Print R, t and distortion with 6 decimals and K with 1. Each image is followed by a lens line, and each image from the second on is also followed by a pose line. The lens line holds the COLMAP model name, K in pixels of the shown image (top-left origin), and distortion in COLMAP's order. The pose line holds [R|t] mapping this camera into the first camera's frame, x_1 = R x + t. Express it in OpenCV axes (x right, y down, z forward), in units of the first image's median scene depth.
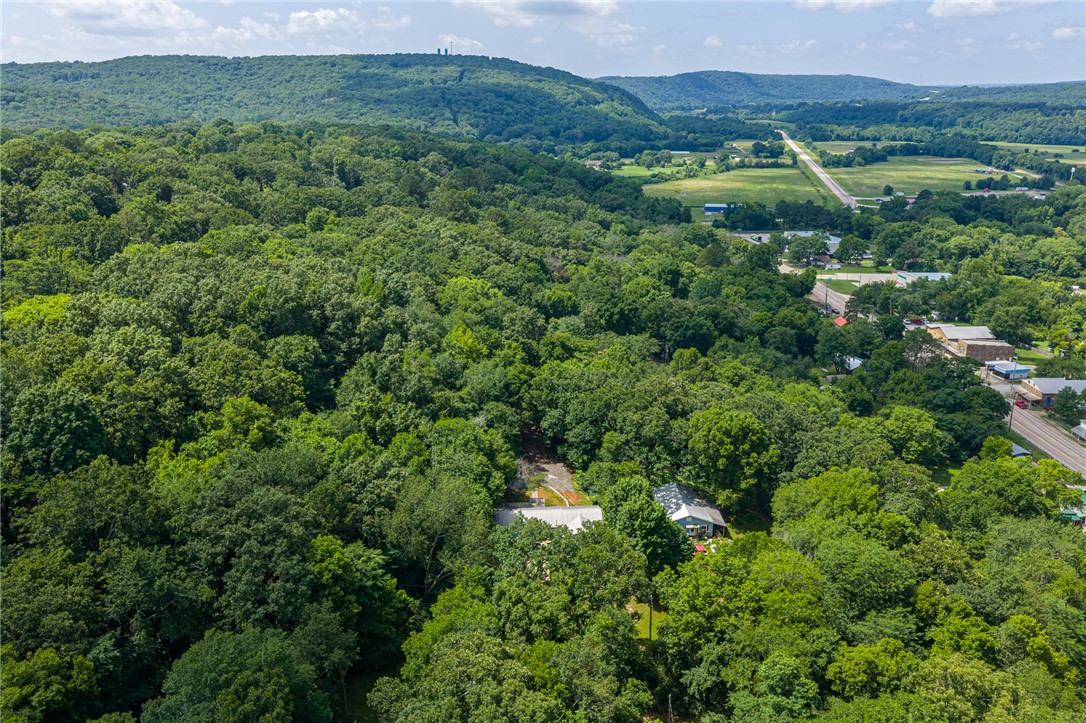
lens RADIAL K [[901.6, 0, 546.9], [0, 901.6, 361.3], [0, 0, 1]] dist [0.008993, 0.001986]
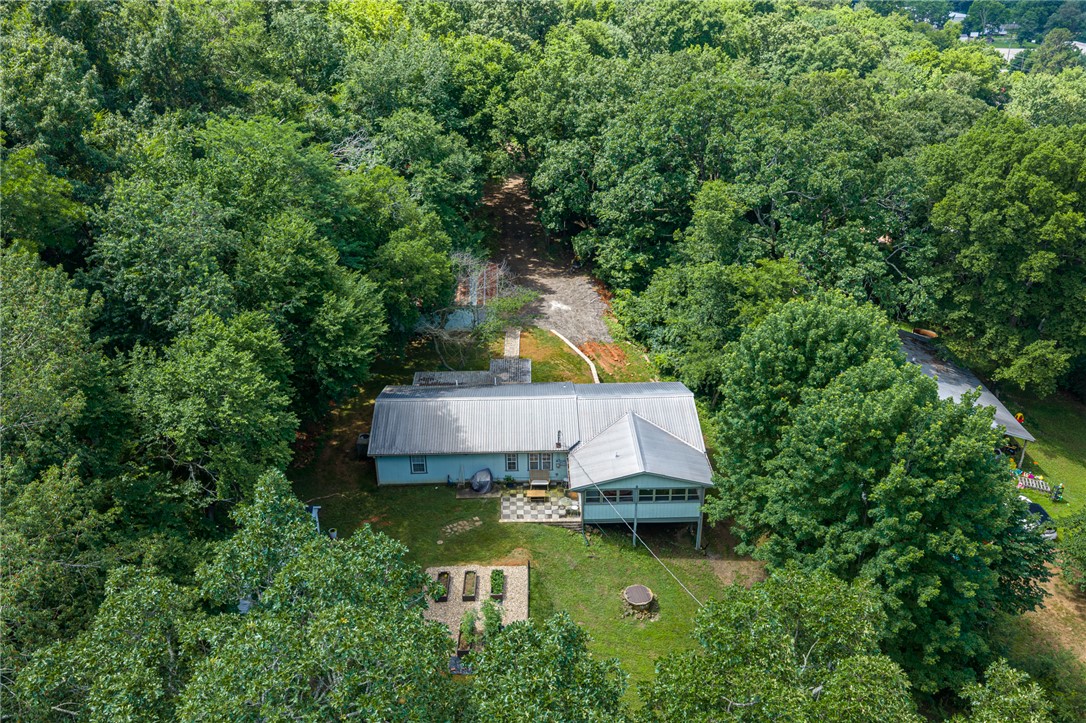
lens RADIAL K [[901.6, 0, 542.1], [0, 901.6, 359.9], [0, 0, 1]] dist [0.008993, 0.001986]
pose [[0.999141, 0.009559, -0.040310, 0.015279], [-0.002608, 0.985597, 0.169093, 0.085207], [0.041346, -0.168843, 0.984775, 0.605555]]
